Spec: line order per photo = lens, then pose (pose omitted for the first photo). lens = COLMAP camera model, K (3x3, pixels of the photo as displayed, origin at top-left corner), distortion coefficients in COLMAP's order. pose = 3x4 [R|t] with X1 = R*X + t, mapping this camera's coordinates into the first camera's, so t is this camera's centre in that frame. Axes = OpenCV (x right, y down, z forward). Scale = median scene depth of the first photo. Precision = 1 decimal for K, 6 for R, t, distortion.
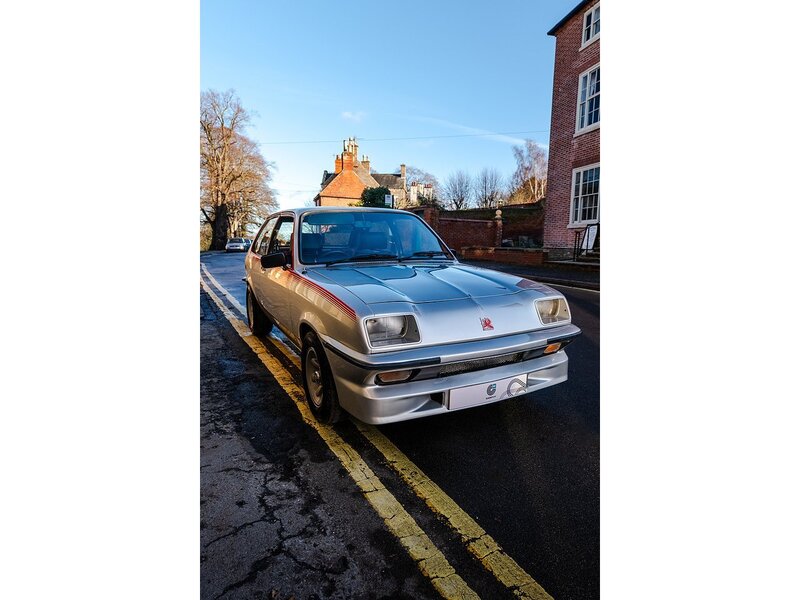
lens RADIAL K [[413.1, 0, 406.9], [0, 413.1, 317.1], [0, 0, 1]] dist [-0.002521, -0.000067]
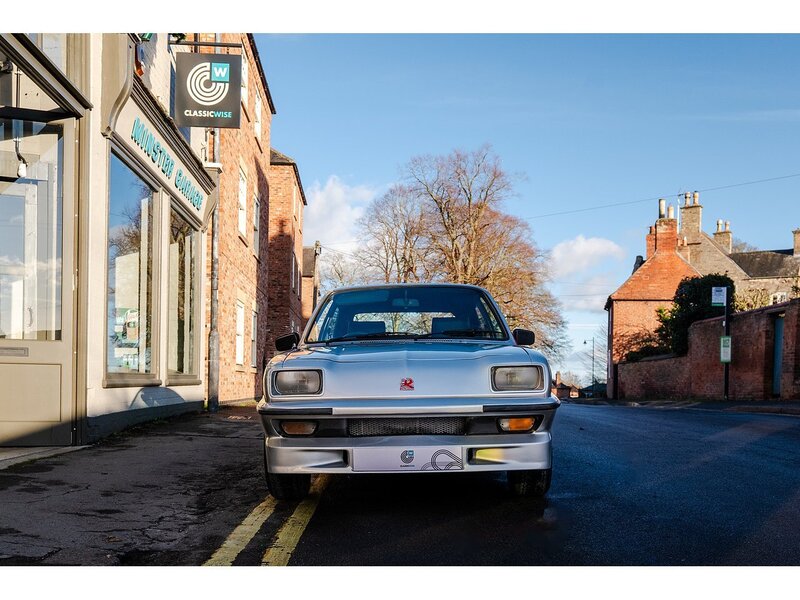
lens RADIAL K [[781.4, 0, 399.1], [0, 781.4, 385.4], [0, 0, 1]] dist [0.005404, -0.003380]
pose [[0.872846, -0.009395, -0.487905, 0.985383], [-0.080102, 0.983495, -0.162238, 0.290877], [0.481376, 0.180691, 0.857688, -0.471004]]
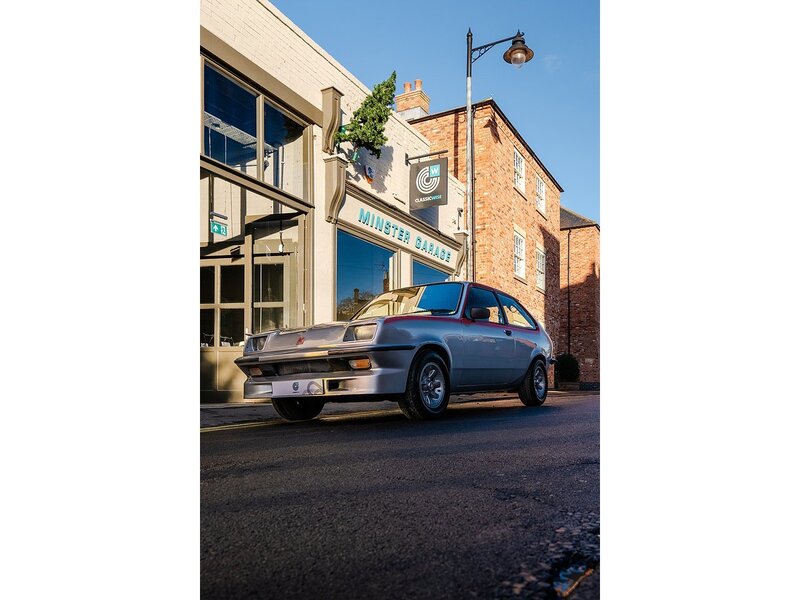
lens RADIAL K [[543.9, 0, 445.0], [0, 543.9, 368.5], [0, 0, 1]] dist [-0.003246, -0.000409]
pose [[0.521896, -0.054565, -0.851262, 1.972598], [-0.134069, 0.980302, -0.145032, 0.306333], [0.842408, 0.189819, 0.504300, 0.474328]]
